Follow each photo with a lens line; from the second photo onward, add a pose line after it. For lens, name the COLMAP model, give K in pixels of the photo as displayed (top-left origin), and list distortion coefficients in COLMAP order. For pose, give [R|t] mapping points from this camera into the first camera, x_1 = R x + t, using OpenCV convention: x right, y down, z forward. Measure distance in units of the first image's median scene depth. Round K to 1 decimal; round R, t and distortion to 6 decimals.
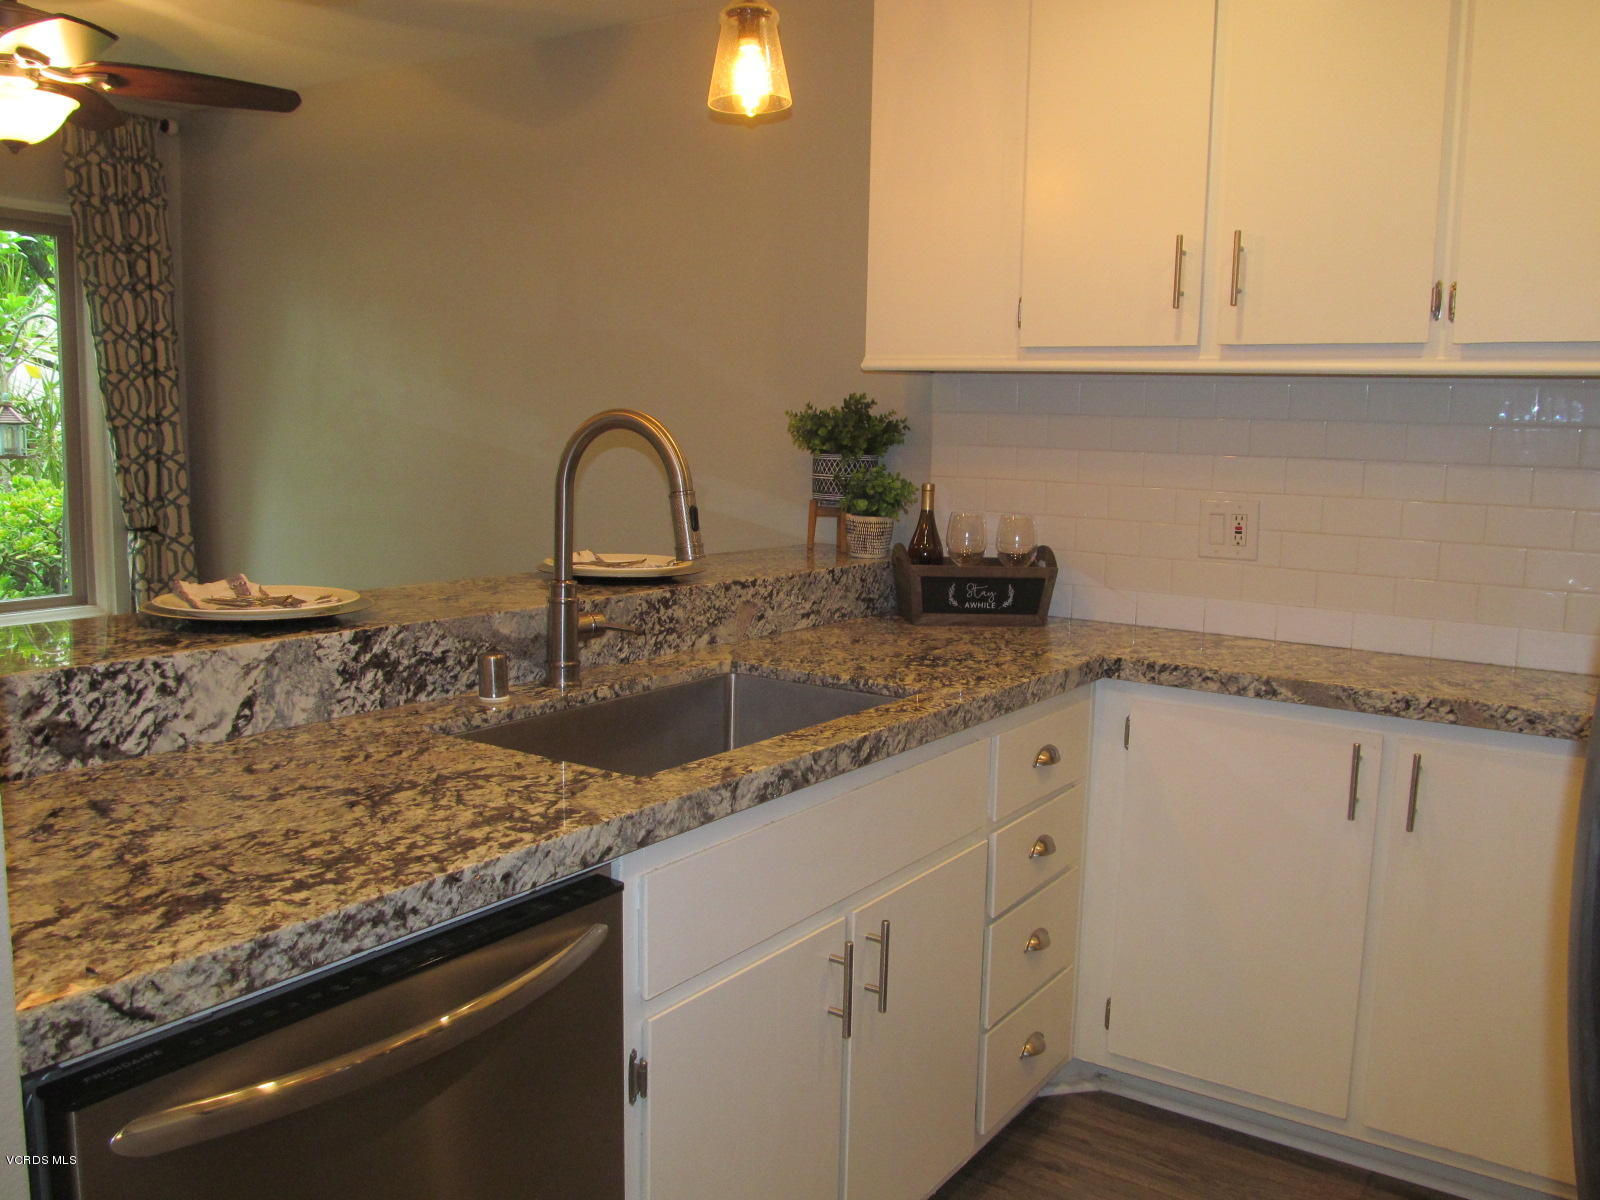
lens RADIAL K [[1327.4, 0, 812.4], [0, 1327.4, 603.4], [0, 0, 1]] dist [-0.059223, 0.026098]
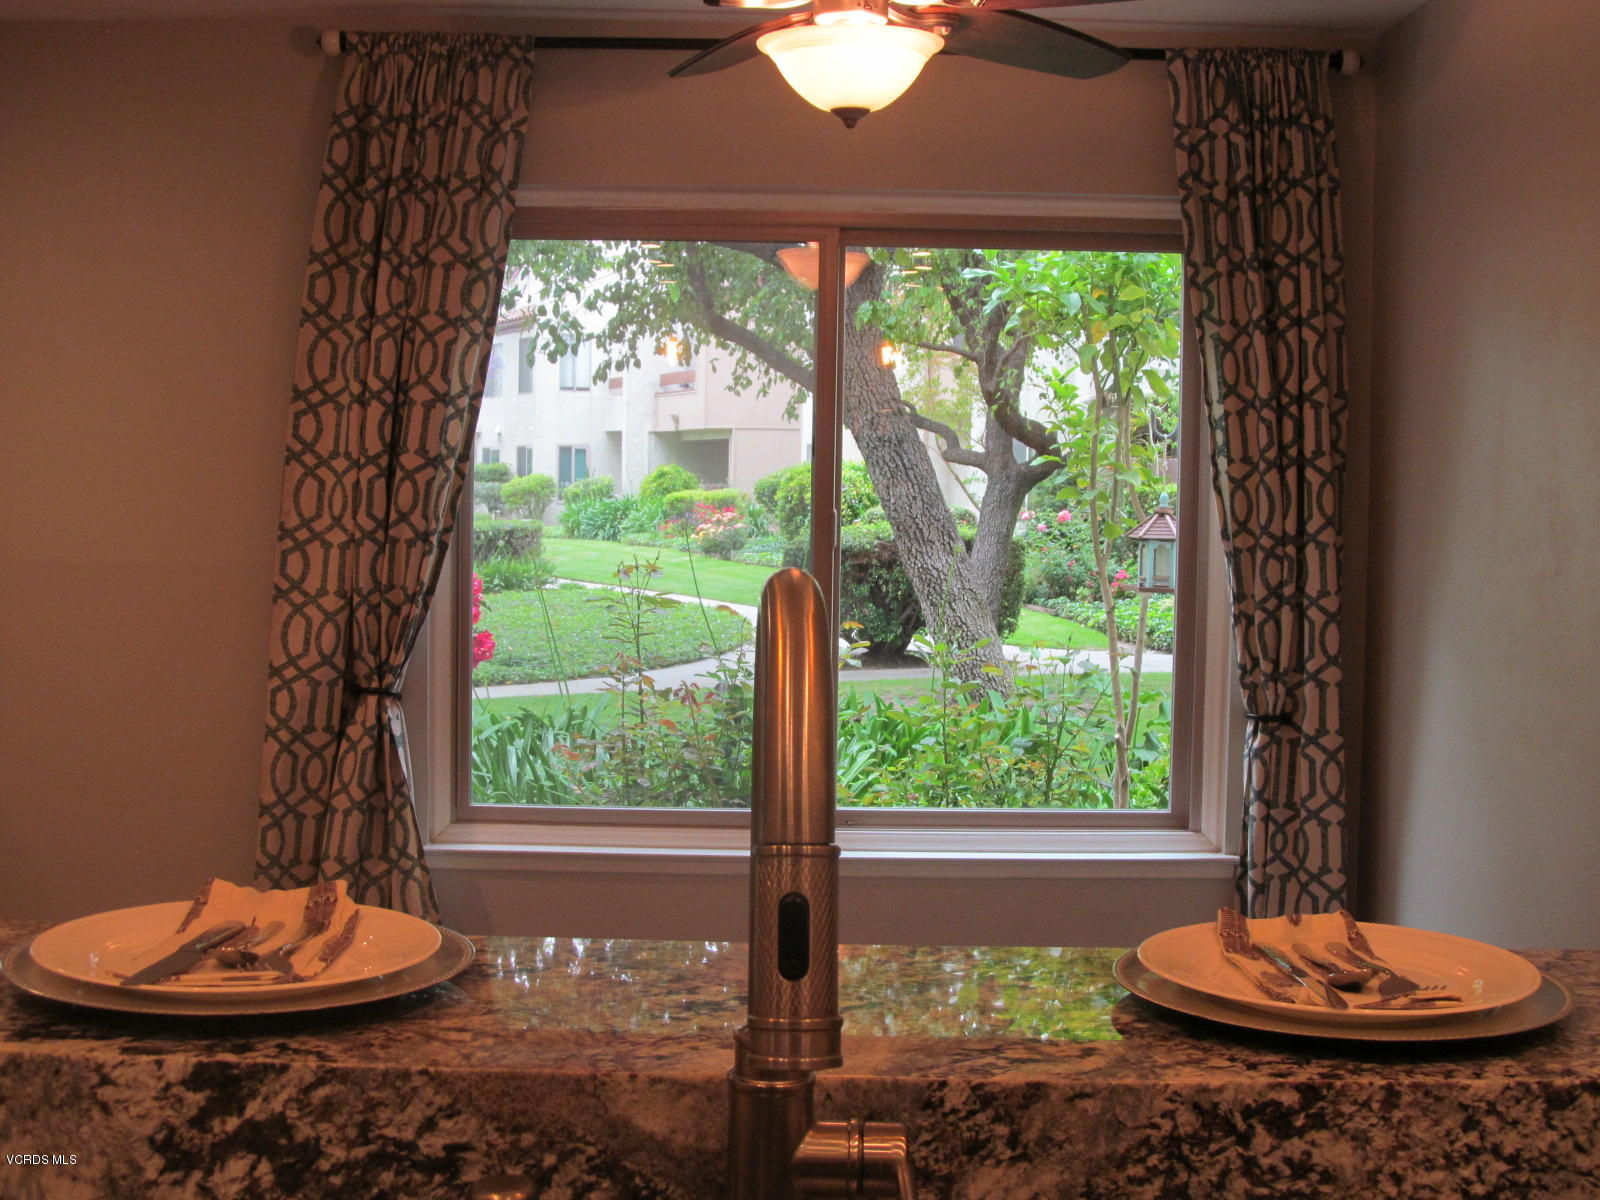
lens RADIAL K [[2003.0, 0, 811.5], [0, 2003.0, 575.0], [0, 0, 1]] dist [-0.139307, 0.000000]
pose [[0.574236, 0.023047, -0.818366, 0.182816], [-0.114771, 0.991999, -0.052596, -0.078022], [0.810605, 0.124127, 0.572286, 0.464728]]
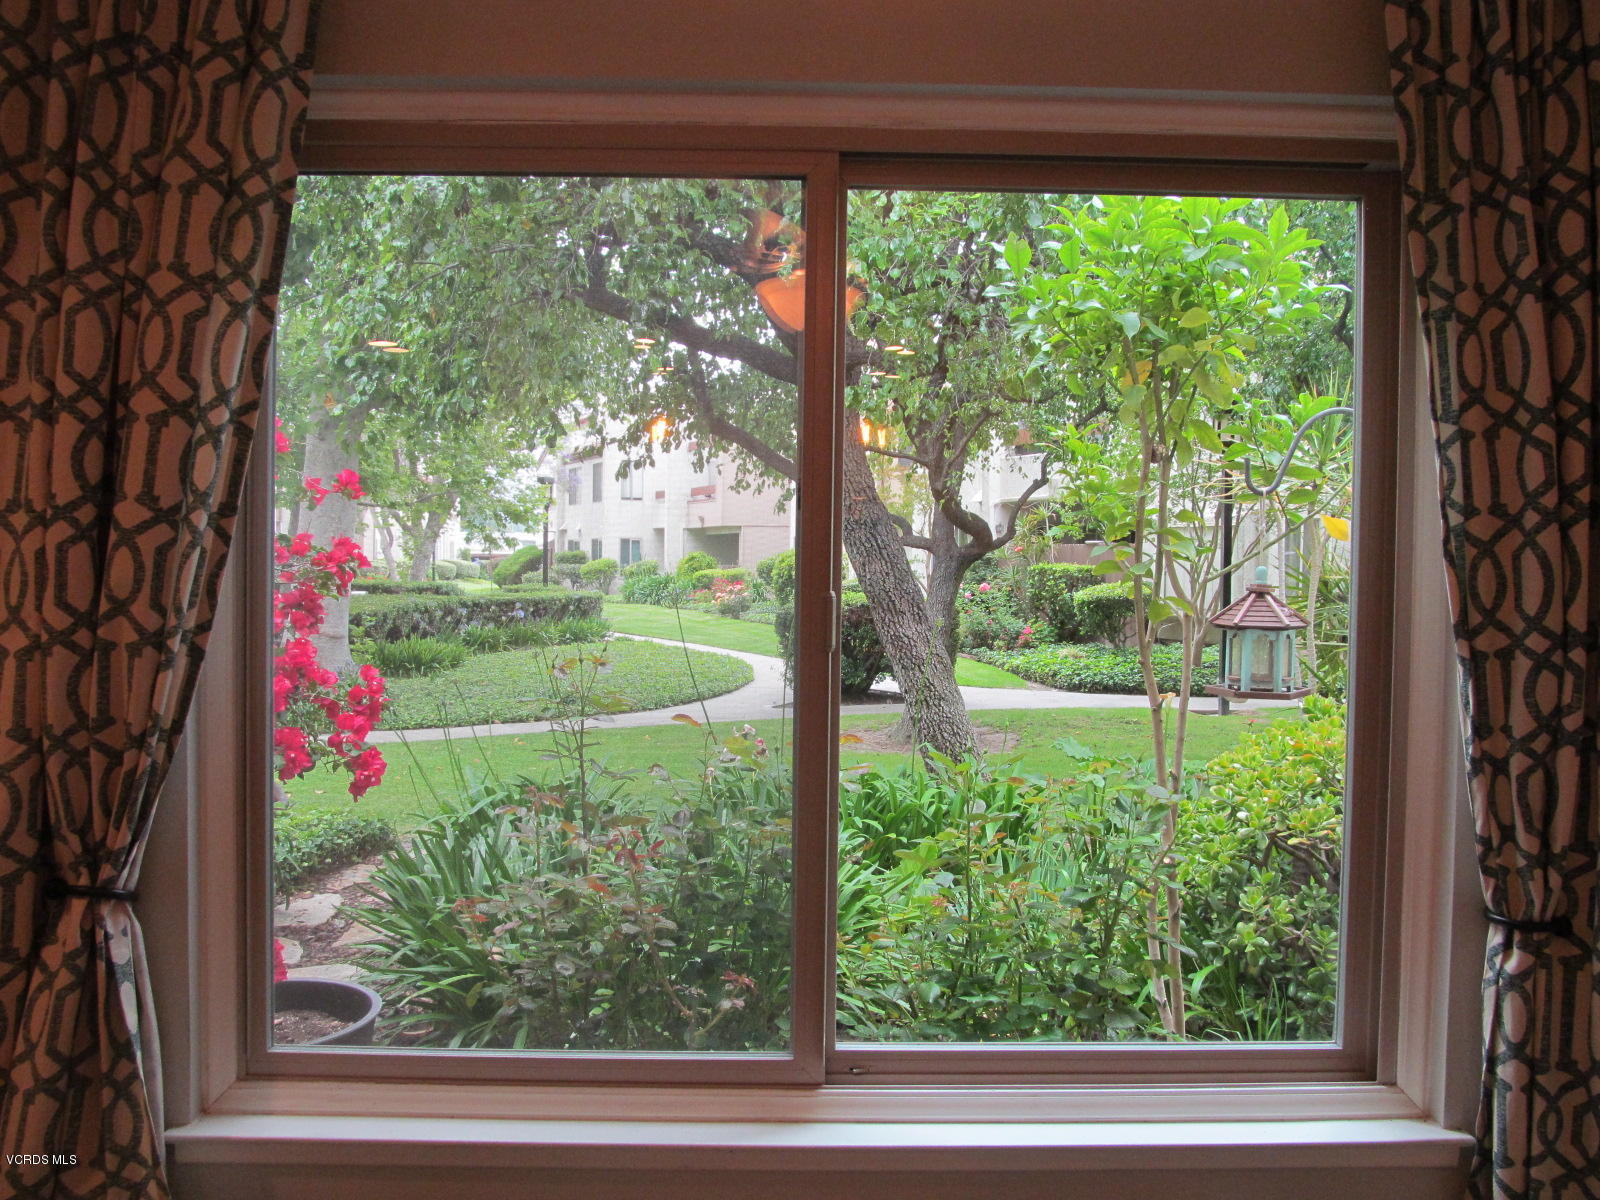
lens RADIAL K [[1327.4, 0, 799.9], [0, 1327.4, 596.9], [0, 0, 1]] dist [-0.059223, 0.026098]
pose [[0.575817, 0.003767, -0.817570, -0.512182], [-0.111682, 0.990978, -0.074092, -0.155033], [0.809915, 0.133971, 0.571042, 0.947162]]
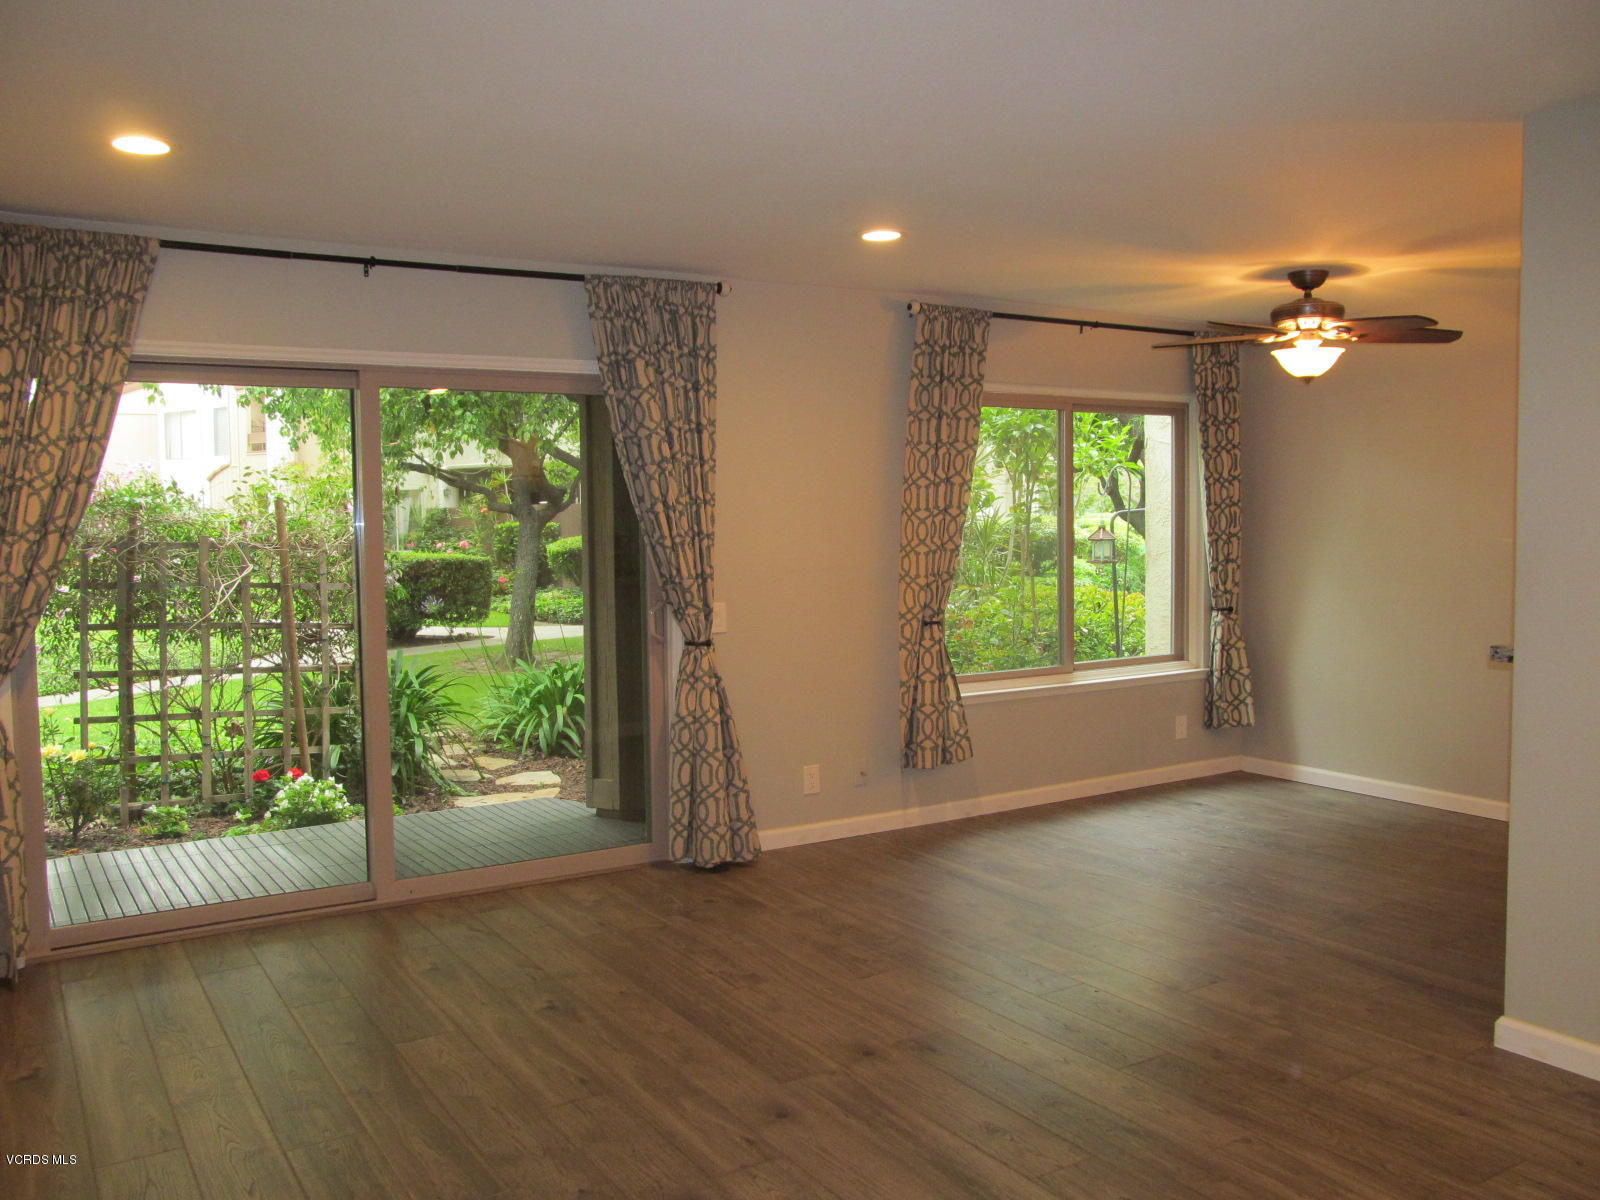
lens RADIAL K [[1327.4, 0, 801.8], [0, 1327.4, 596.5], [0, 0, 1]] dist [-0.059223, 0.026098]
pose [[0.915156, -0.013272, -0.402881, -0.543931], [-0.019896, 0.996752, -0.078030, 0.084434], [0.402609, 0.079425, 0.911920, -0.848569]]
